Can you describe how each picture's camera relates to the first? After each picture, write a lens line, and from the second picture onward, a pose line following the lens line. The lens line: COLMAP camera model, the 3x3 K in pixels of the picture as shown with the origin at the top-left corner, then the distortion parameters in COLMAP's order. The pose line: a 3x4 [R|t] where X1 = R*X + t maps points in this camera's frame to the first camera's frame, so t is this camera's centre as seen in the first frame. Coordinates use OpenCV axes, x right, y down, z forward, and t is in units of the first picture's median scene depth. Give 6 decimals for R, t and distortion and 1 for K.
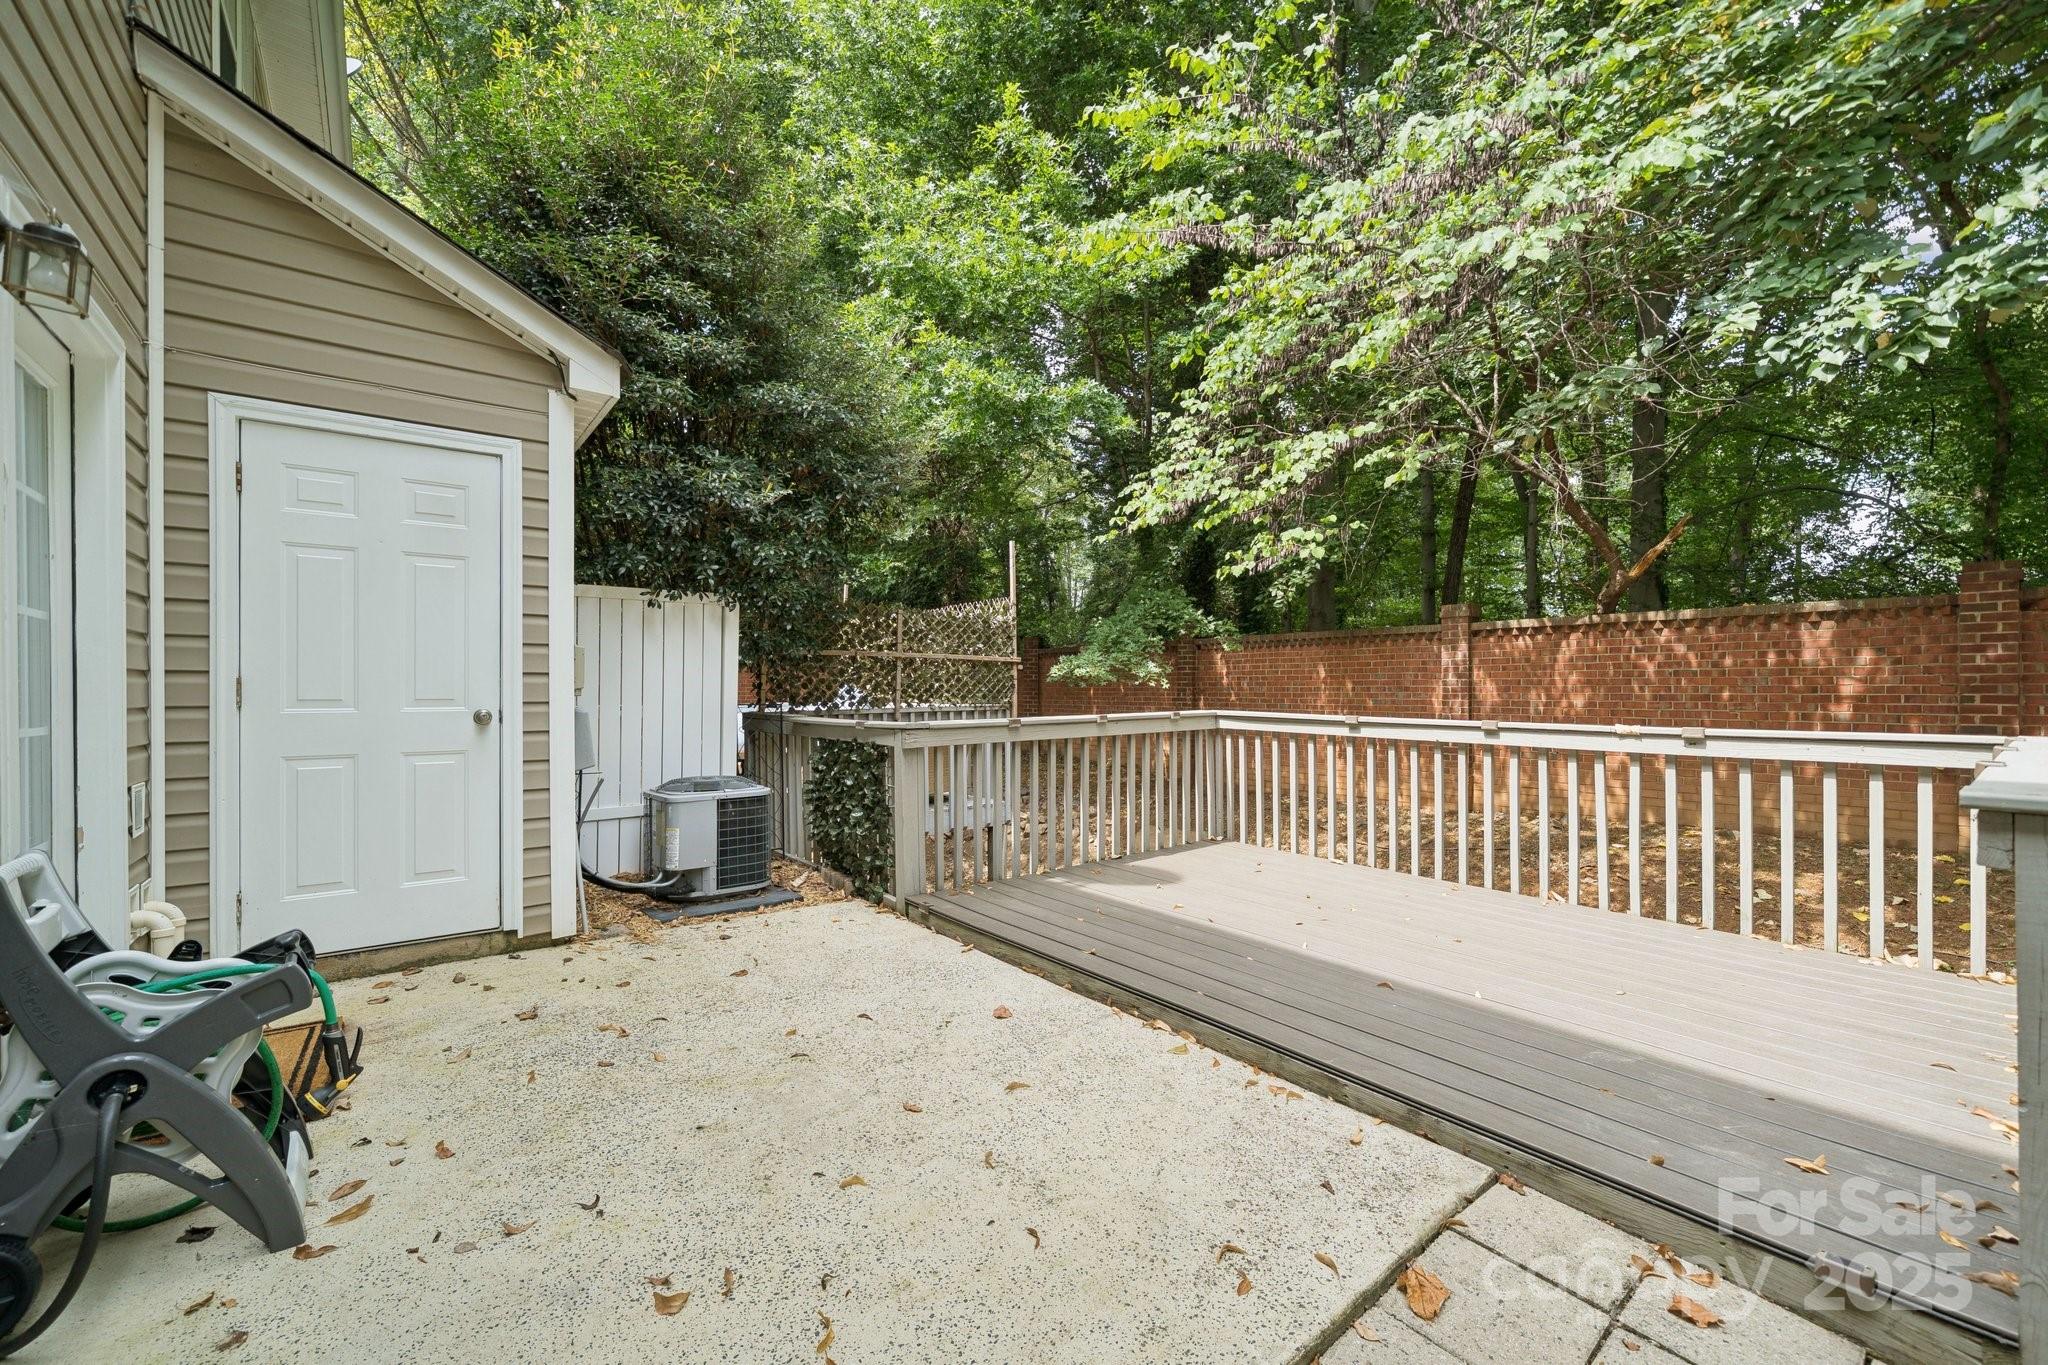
lens RADIAL K [[830.8, 0, 995.2], [0, 830.8, 700.1], [0, 0, 1]] dist [-0.000736, -0.000188]
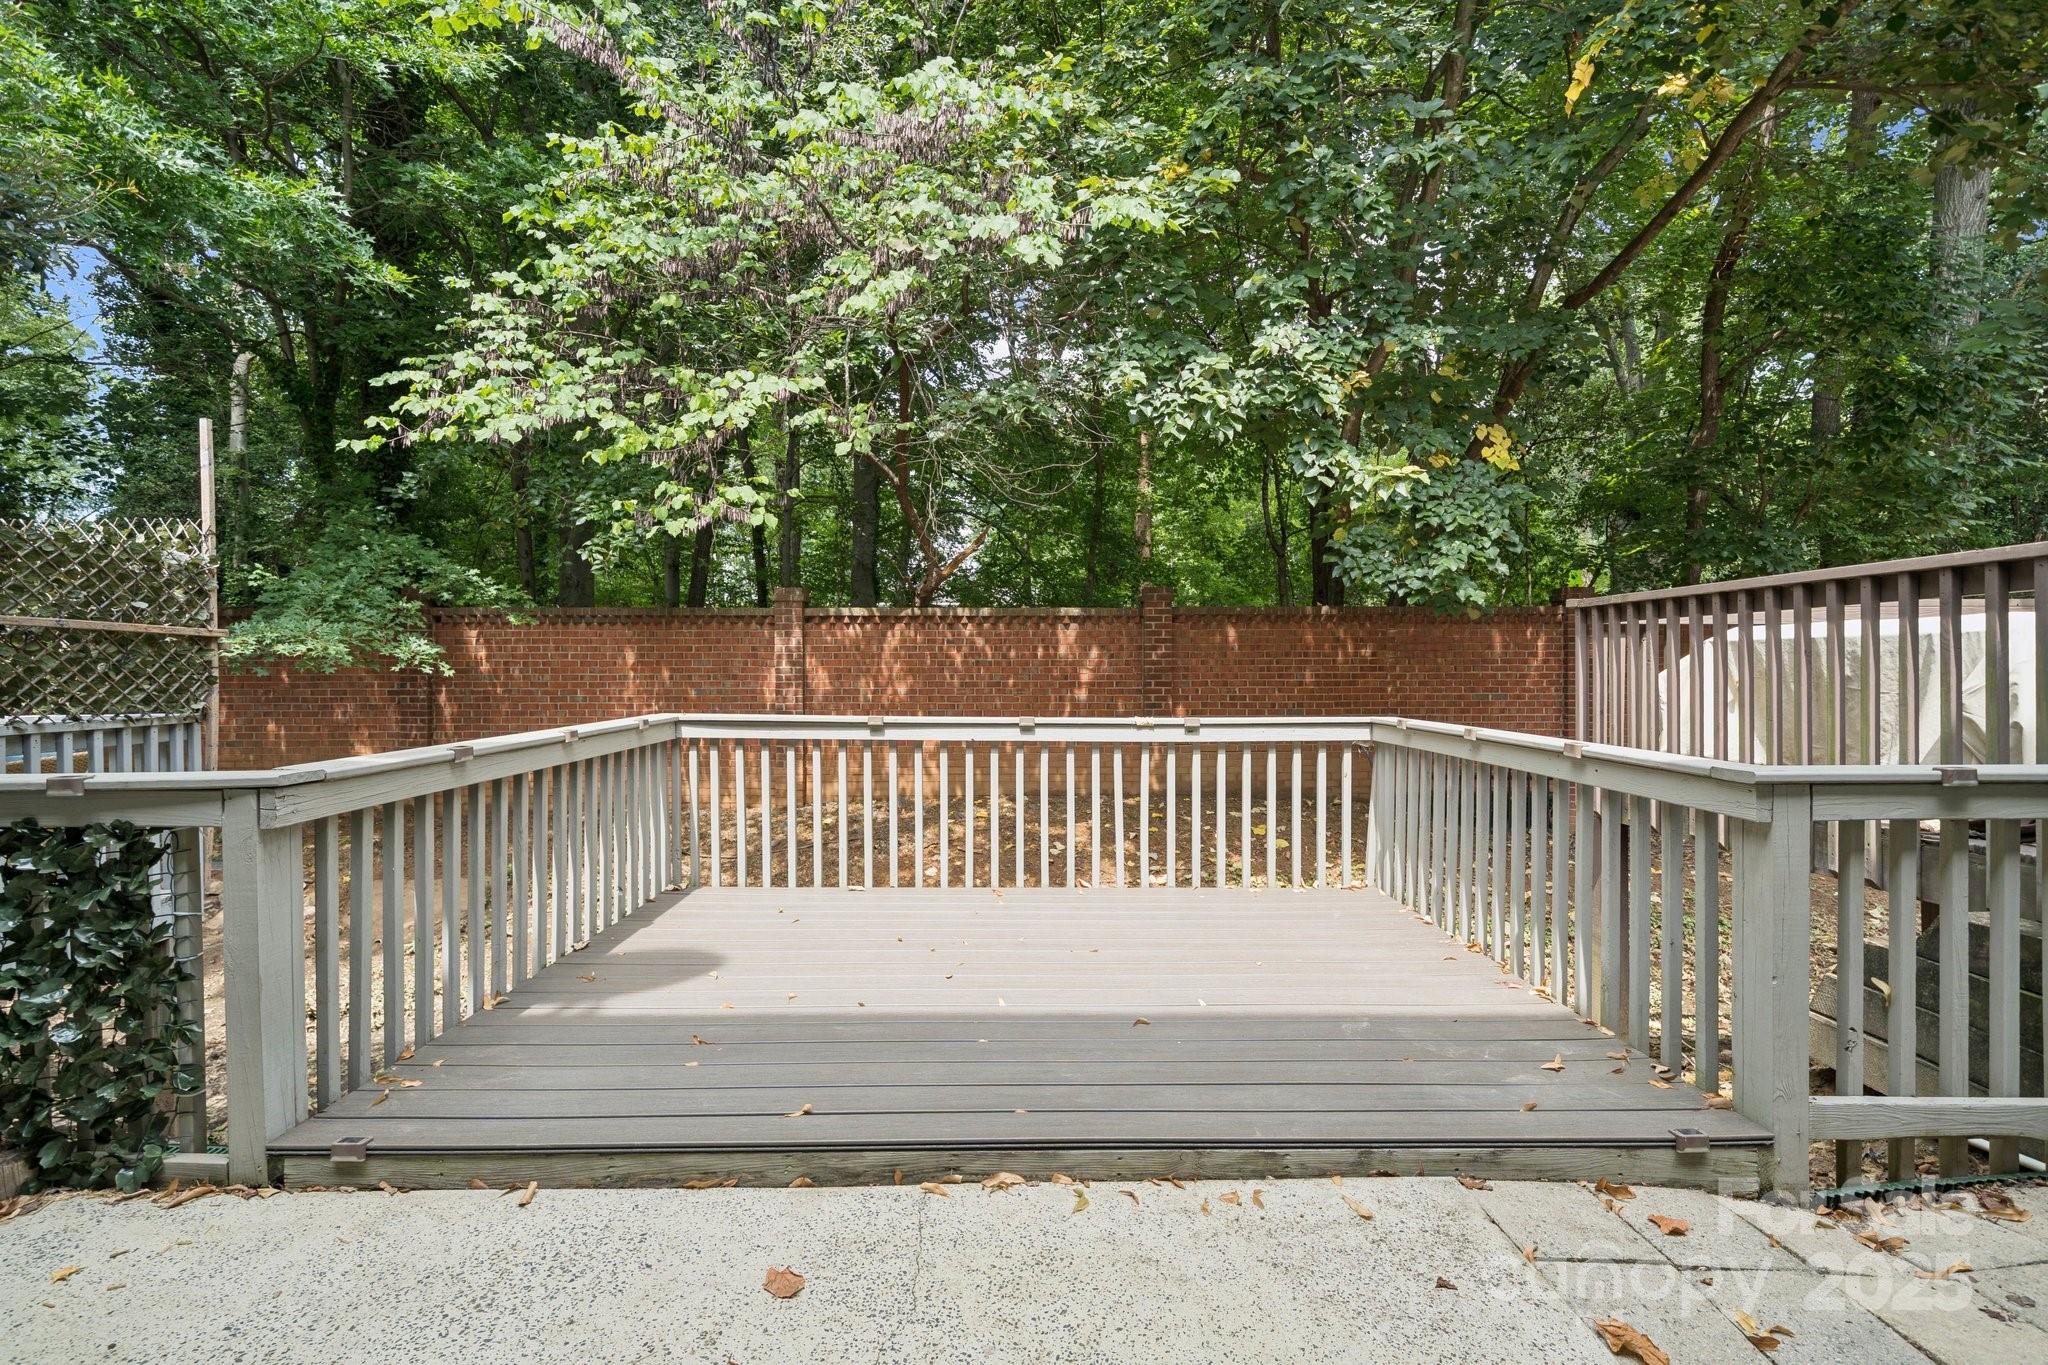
lens RADIAL K [[918.3, 0, 1024.0], [0, 918.3, 682.5], [0, 0, 1]] dist [-0.000339, 0.000355]
pose [[0.588727, -0.012527, 0.808235, -0.197585], [0.012681, 0.999900, 0.006261, -0.015728], [-0.808232, 0.006563, 0.588827, 0.252287]]
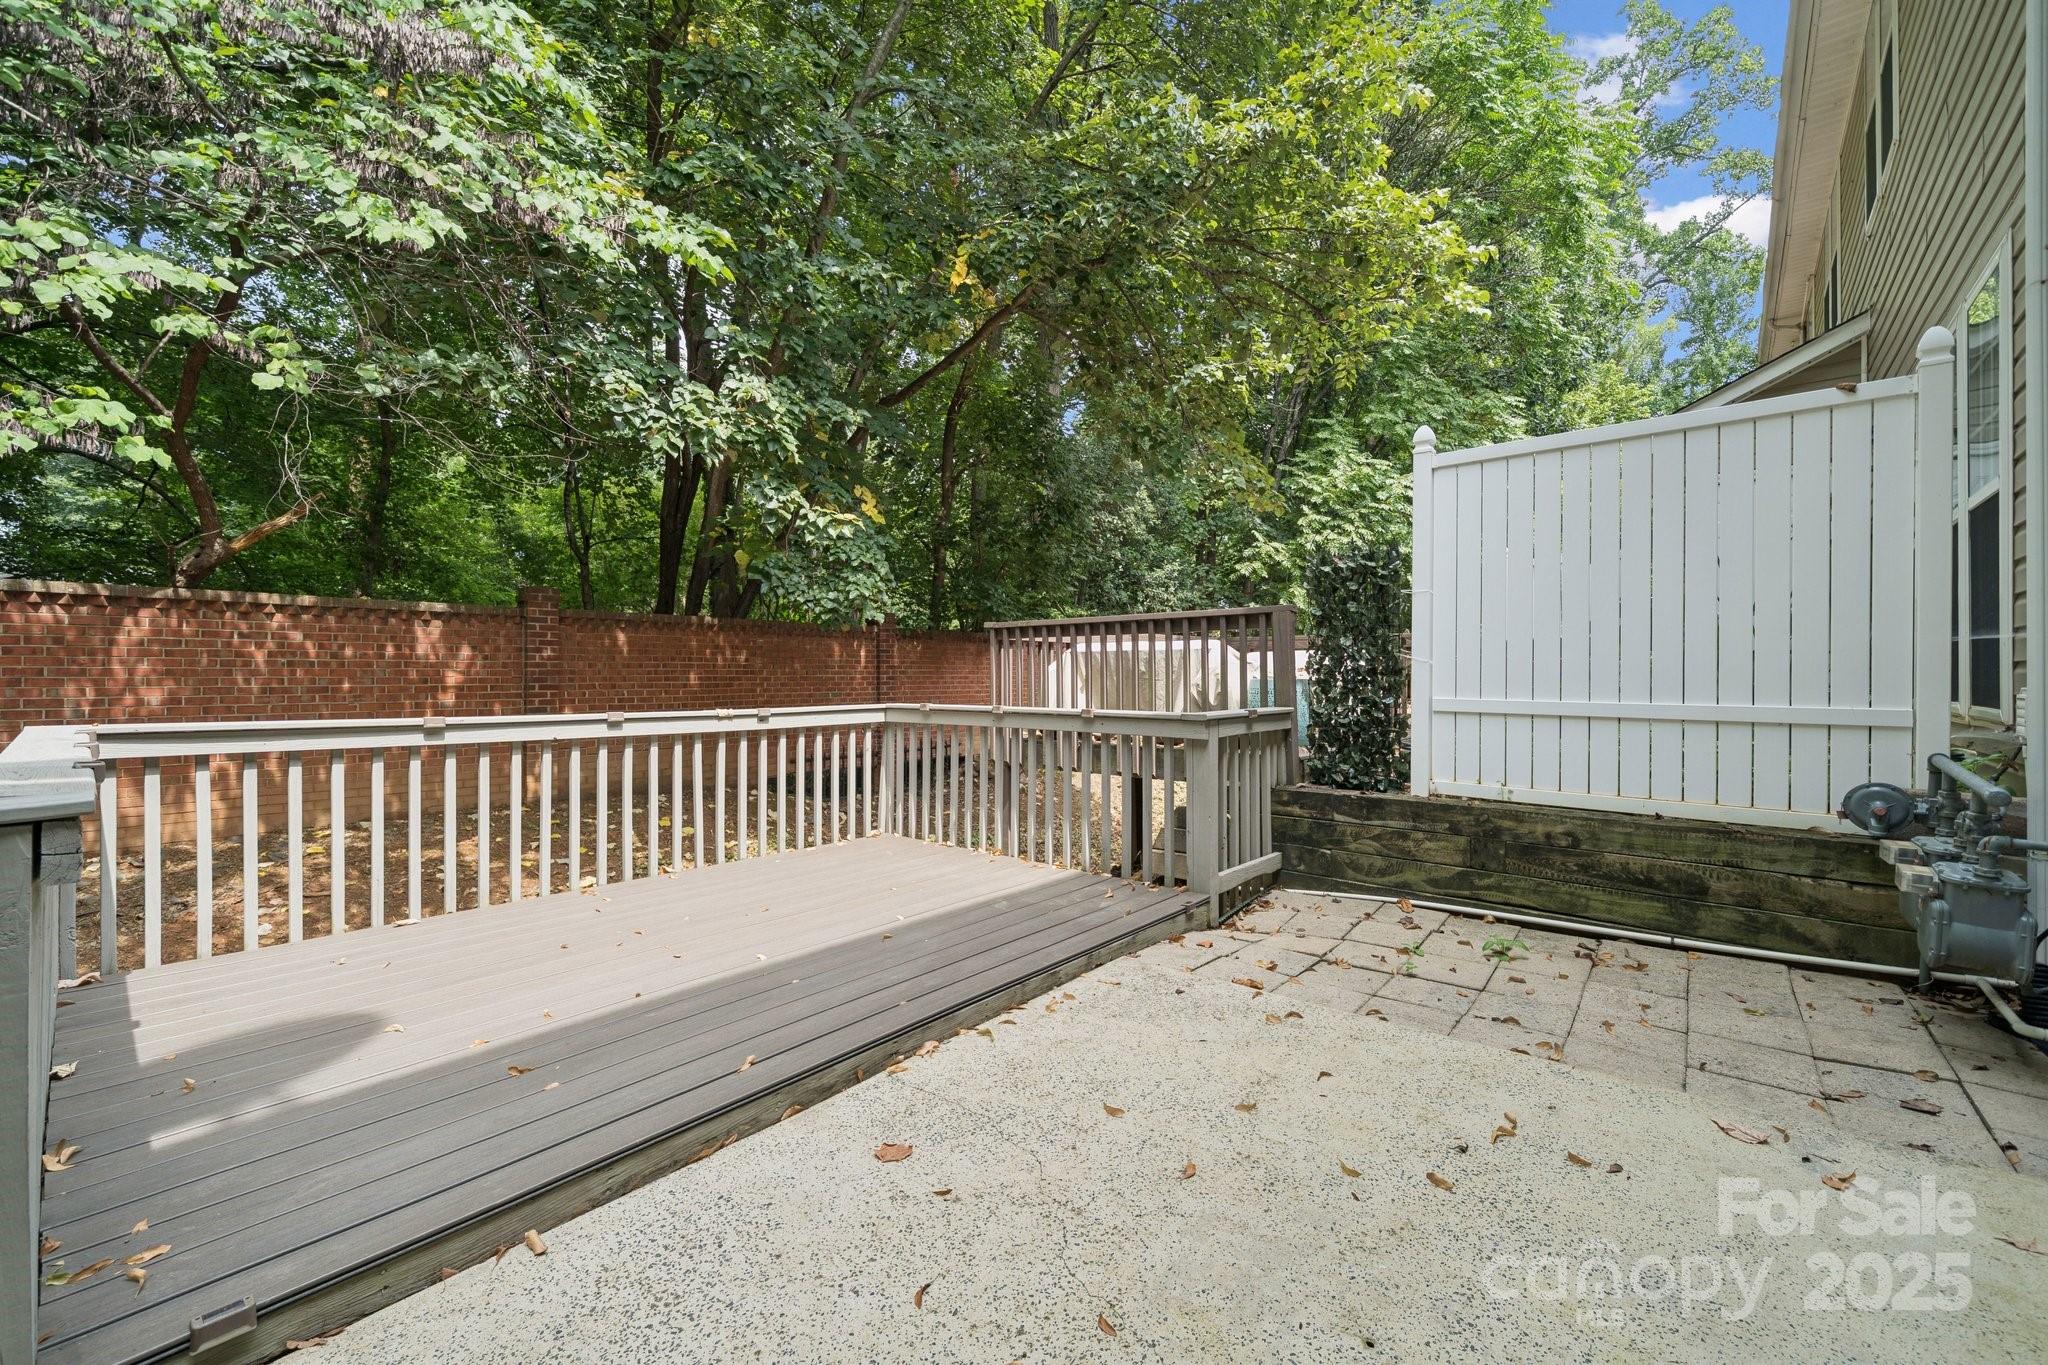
lens RADIAL K [[842.6, 0, 1045.9], [0, 842.6, 678.3], [0, 0, 1]] dist [-0.001365, -0.000030]
pose [[-0.252650, -0.000583, 0.967558, -0.351302], [0.015984, 0.999861, 0.004776, -0.008574], [-0.967426, 0.016672, -0.252605, 0.527275]]
